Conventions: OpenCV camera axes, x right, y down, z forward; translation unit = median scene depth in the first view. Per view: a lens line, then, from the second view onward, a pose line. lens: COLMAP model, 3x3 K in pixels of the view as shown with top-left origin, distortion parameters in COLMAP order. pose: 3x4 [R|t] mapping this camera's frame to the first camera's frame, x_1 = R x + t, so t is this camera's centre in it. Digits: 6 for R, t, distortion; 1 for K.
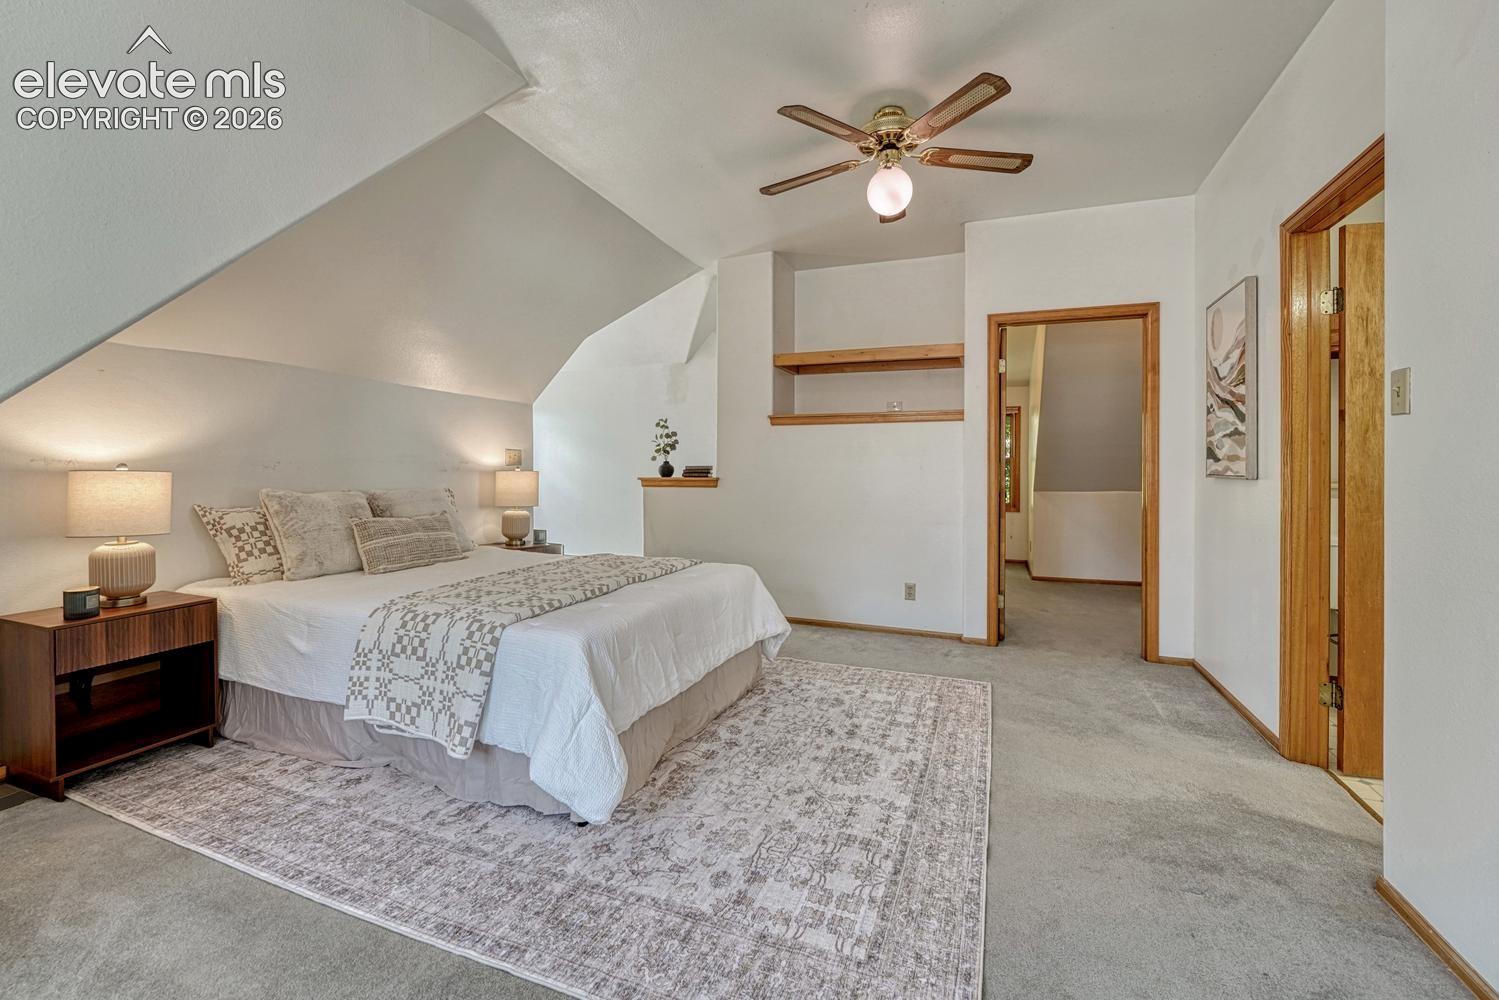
lens RADIAL K [[636.9, 0, 735.3], [0, 636.9, 466.4], [0, 0, 1]] dist [-0.008777, 0.000718]
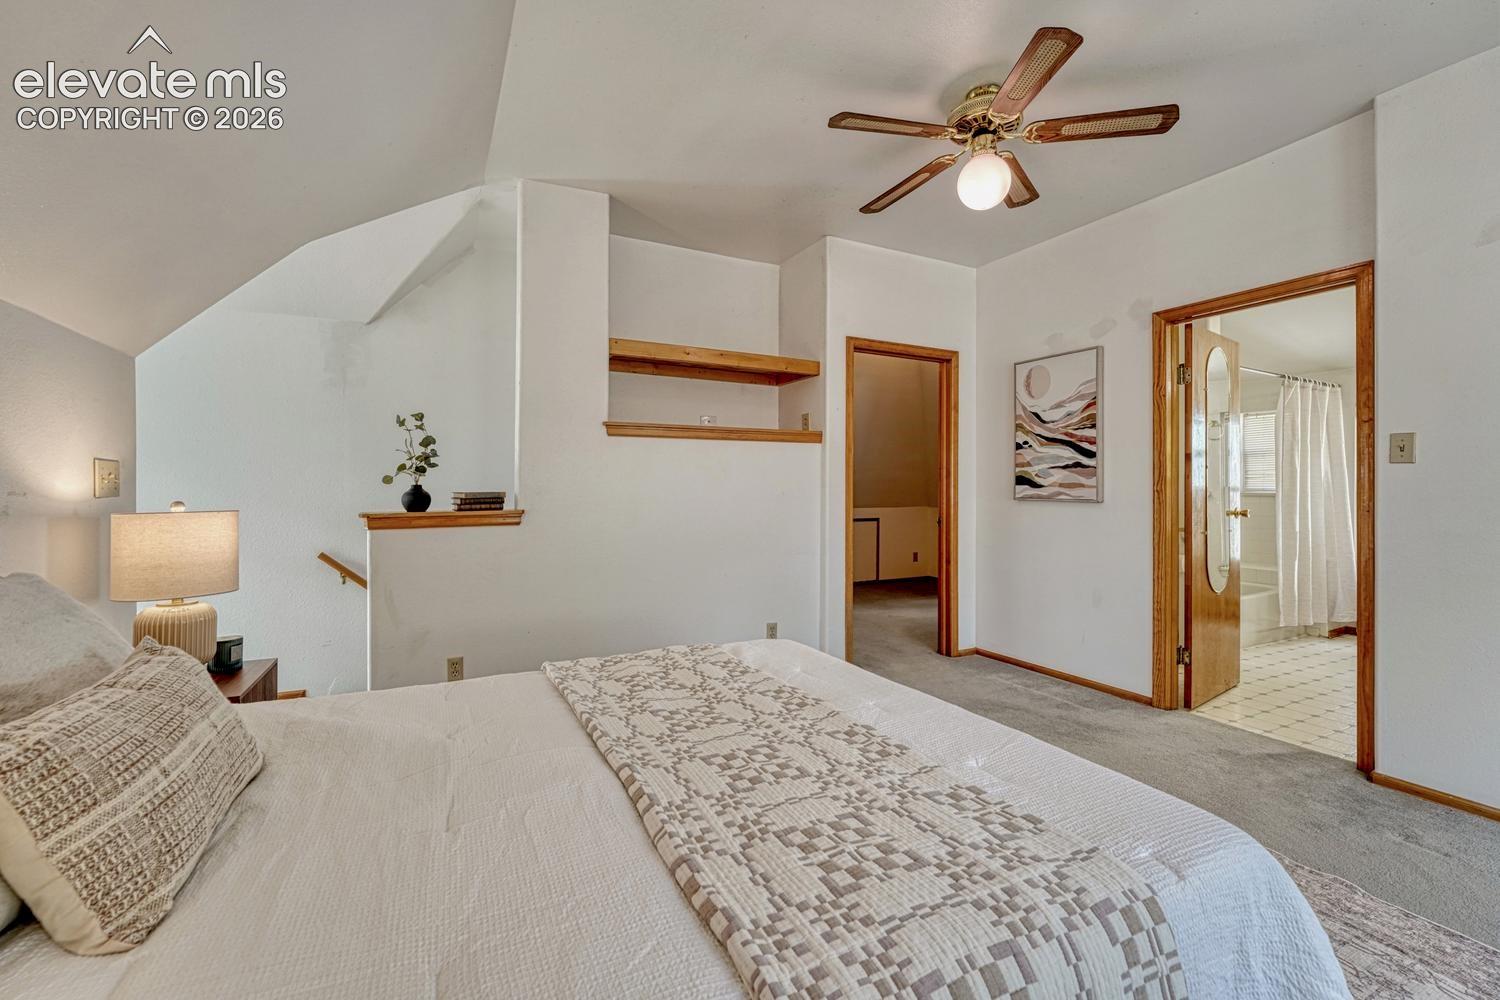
lens RADIAL K [[637.3, 0, 771.8], [0, 637.3, 483.3], [0, 0, 1]] dist [-0.008777, 0.000718]
pose [[0.657153, -0.000728, 0.753757, -0.601005], [-0.001127, 0.999997, 0.001949, -0.019919], [-0.753757, -0.002131, 0.657150, 0.635813]]
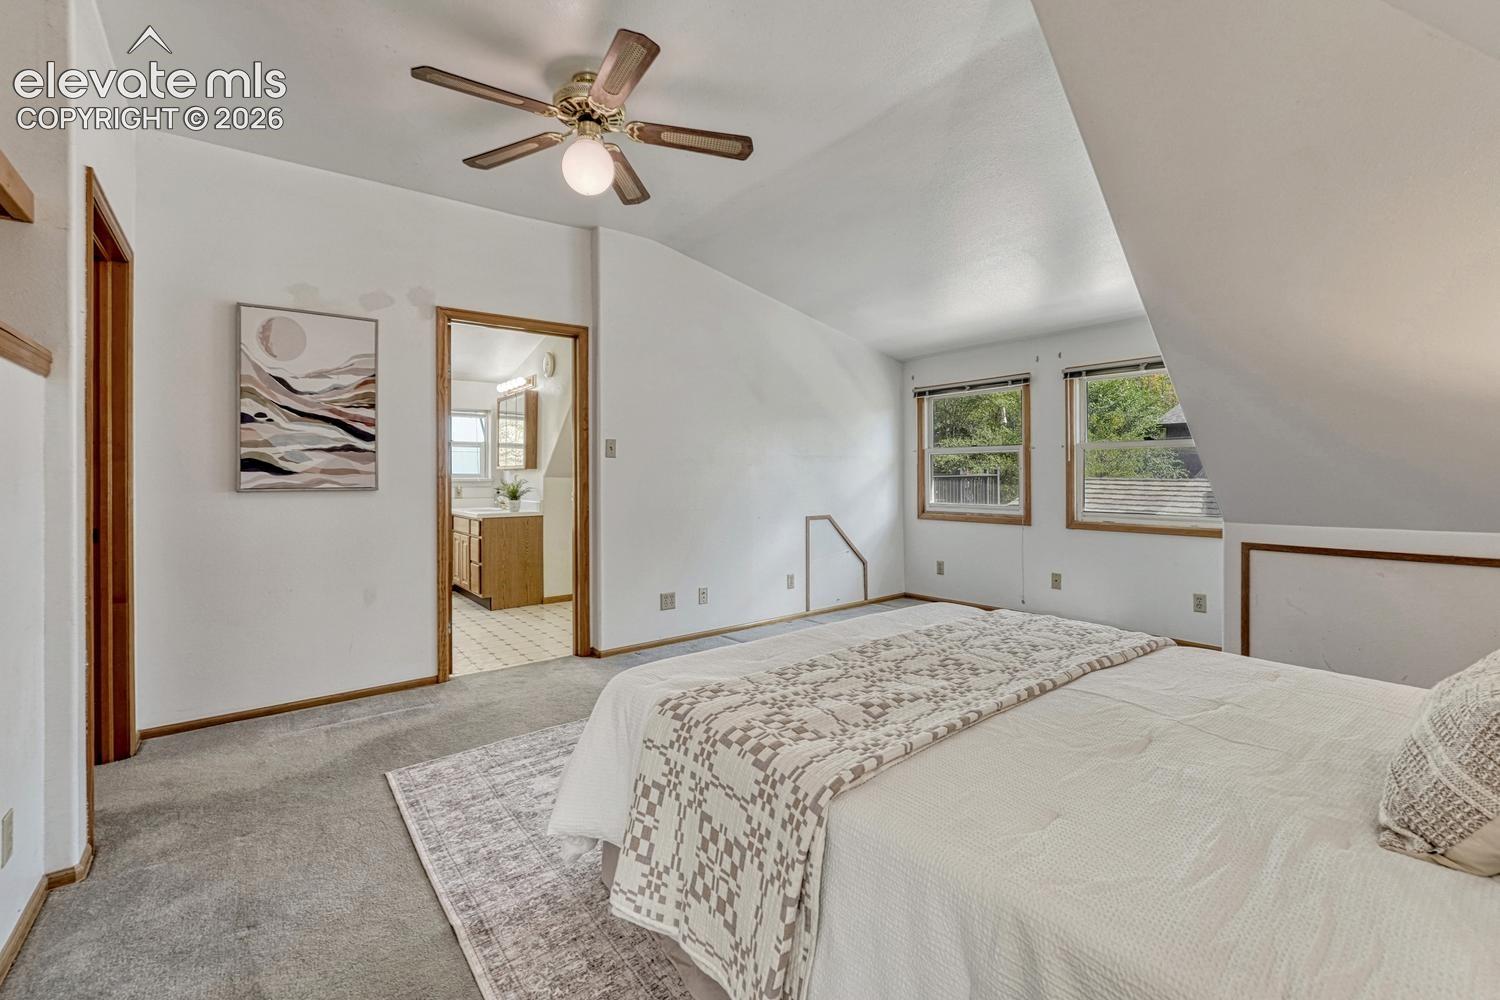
lens RADIAL K [[637.3, 0, 729.8], [0, 637.3, 473.8], [0, 0, 1]] dist [-0.008777, 0.000718]
pose [[-0.856178, 0.001076, 0.516680, -0.369996], [0.001460, 0.999999, 0.000338, -0.009040], [-0.516679, 0.001044, -0.856178, 1.652021]]
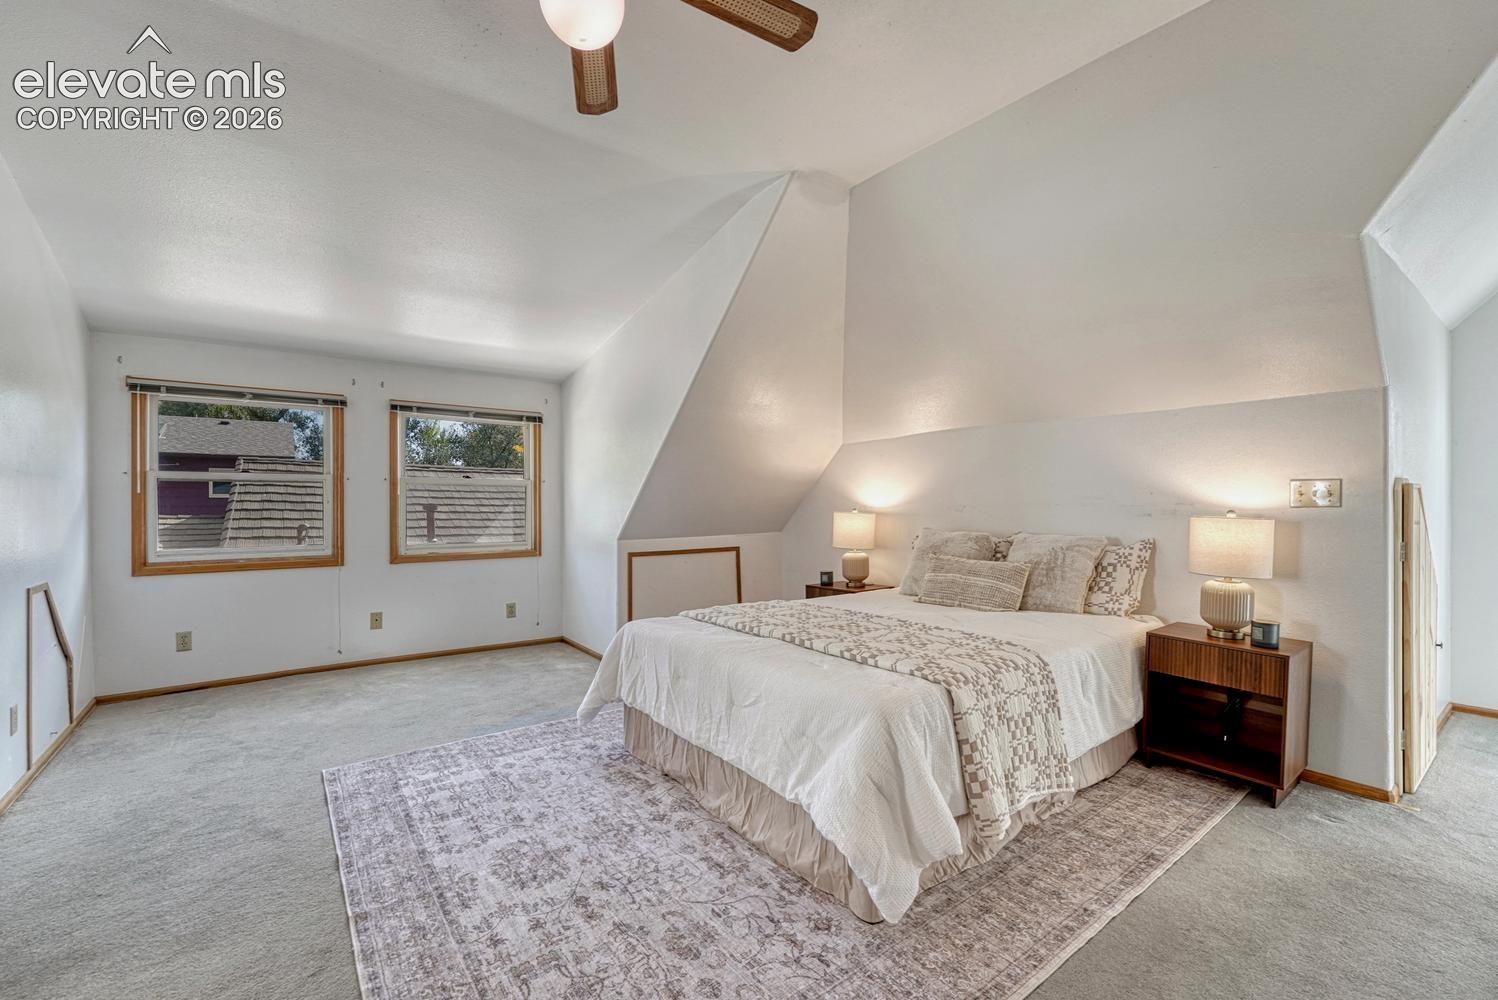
lens RADIAL K [[636.4, 0, 745.6], [0, 636.4, 507.4], [0, 0, 1]] dist [-0.008777, 0.000718]
pose [[-0.512102, -0.001946, -0.858923, 0.626420], [0.002186, 0.999991, -0.003569, -0.000944], [0.858922, -0.003706, -0.512093, 1.389048]]
